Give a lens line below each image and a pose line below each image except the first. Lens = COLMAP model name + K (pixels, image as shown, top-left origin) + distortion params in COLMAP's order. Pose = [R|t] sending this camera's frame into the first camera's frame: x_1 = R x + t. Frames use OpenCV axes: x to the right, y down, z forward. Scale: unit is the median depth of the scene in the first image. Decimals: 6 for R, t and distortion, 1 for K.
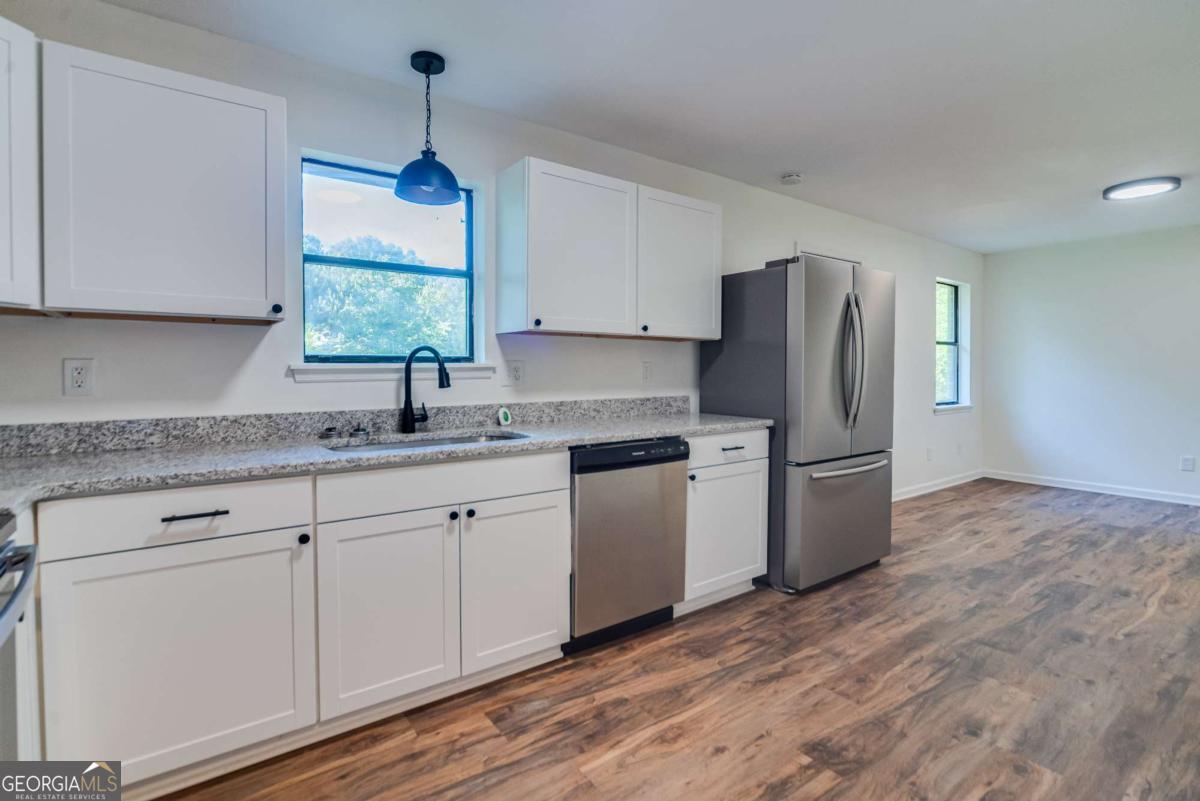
lens RADIAL K [[566.1, 0, 557.2], [0, 566.1, 389.4], [0, 0, 1]] dist [-0.020945, 0.003357]
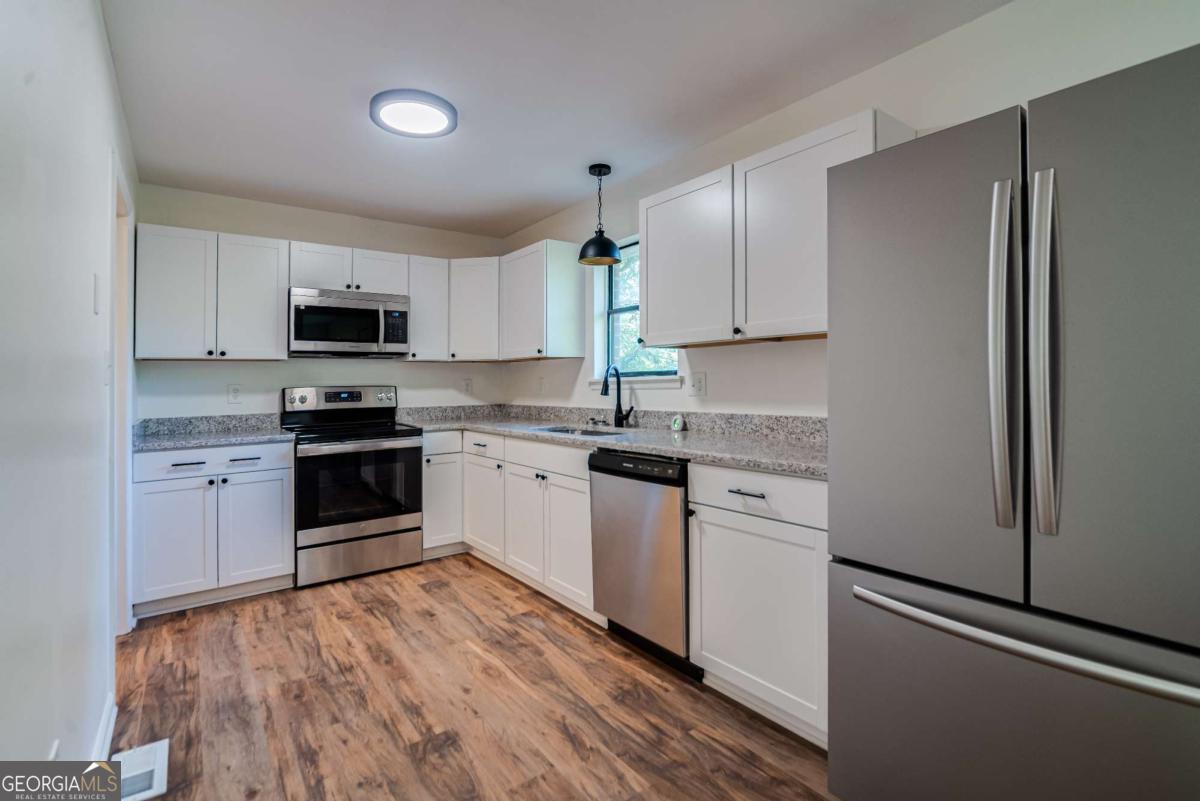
lens RADIAL K [[566.1, 0, 613.7], [0, 566.1, 376.2], [0, 0, 1]] dist [-0.020945, 0.003357]
pose [[0.058062, -0.011111, -0.998251, 1.244028], [-0.021891, 0.999683, -0.012400, -0.034097], [0.998073, 0.022573, 0.057801, 0.988940]]
